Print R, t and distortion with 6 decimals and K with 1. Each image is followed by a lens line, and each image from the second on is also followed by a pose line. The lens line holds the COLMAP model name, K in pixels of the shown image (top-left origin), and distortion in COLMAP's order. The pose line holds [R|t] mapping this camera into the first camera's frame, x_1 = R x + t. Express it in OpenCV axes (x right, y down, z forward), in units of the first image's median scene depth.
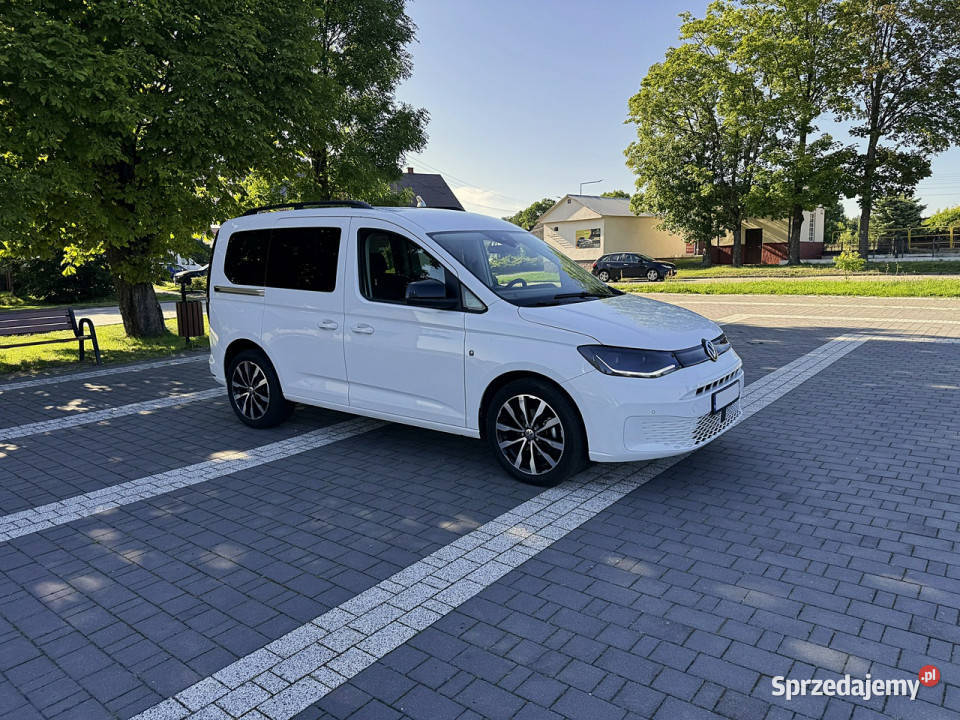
lens RADIAL K [[674.7, 0, 488.1], [0, 674.7, 353.1], [0, 0, 1]] dist [0.052900, -0.066443]
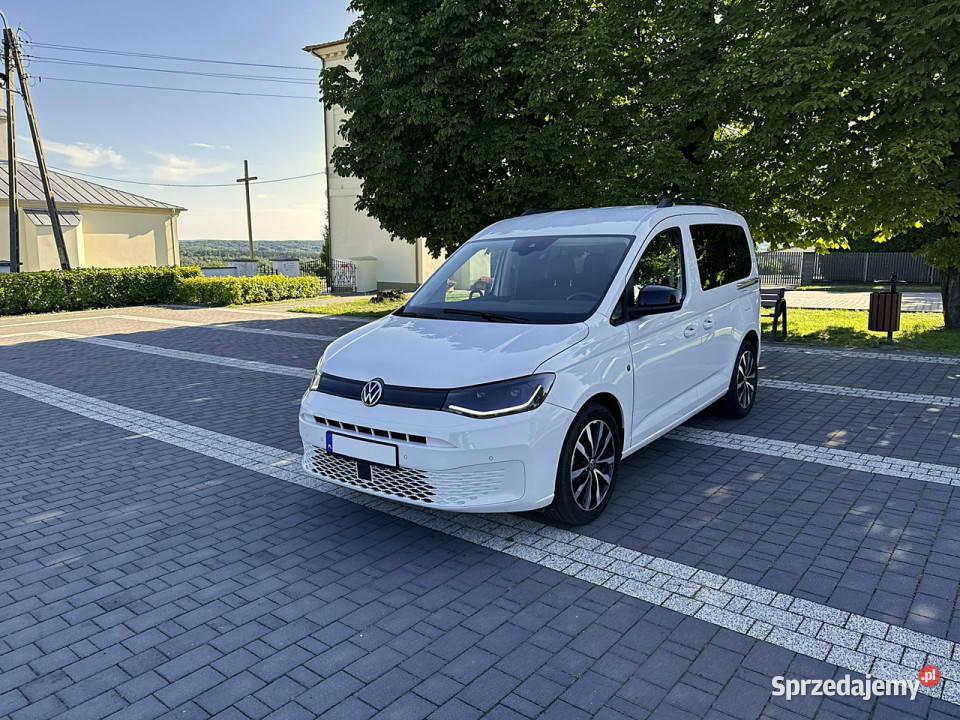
lens RADIAL K [[674.7, 0, 475.6], [0, 674.7, 354.3], [0, 0, 1]] dist [0.052900, -0.066443]
pose [[-0.024025, 0.180074, -0.983360, 1.212961], [-0.124359, 0.975465, 0.181666, -0.232434], [0.991946, 0.126655, -0.001041, 1.197365]]
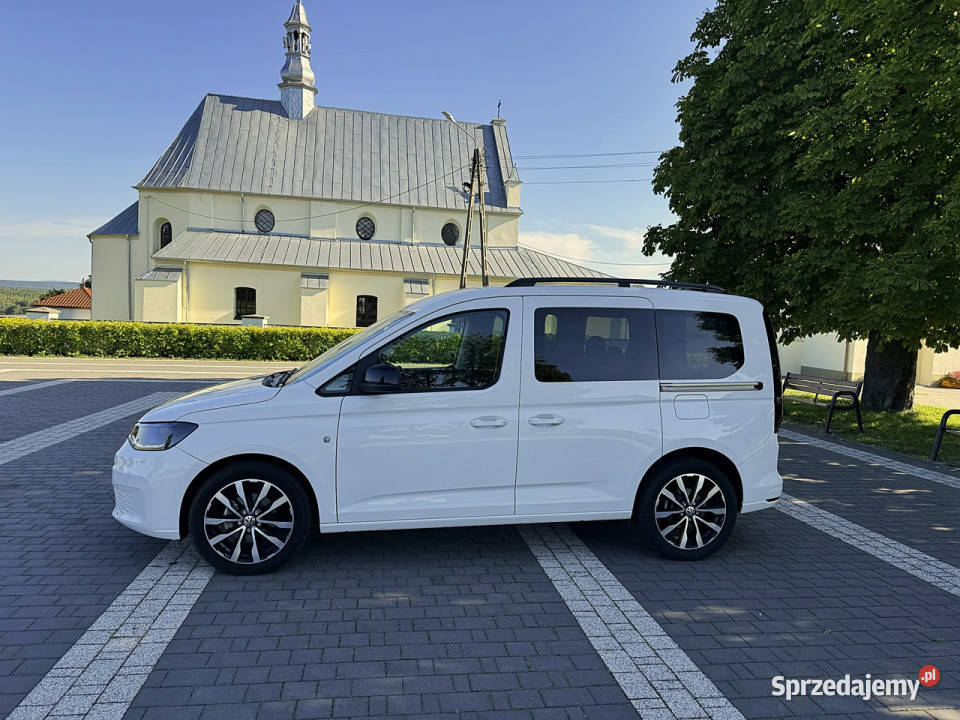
lens RADIAL K [[674.7, 0, 472.8], [0, 674.7, 357.3], [0, 0, 1]] dist [0.052900, -0.066443]
pose [[-0.690093, 0.039668, -0.722633, 0.805529], [-0.124597, 0.977076, 0.172622, -0.379766], [0.712915, 0.209163, -0.669331, 2.219320]]
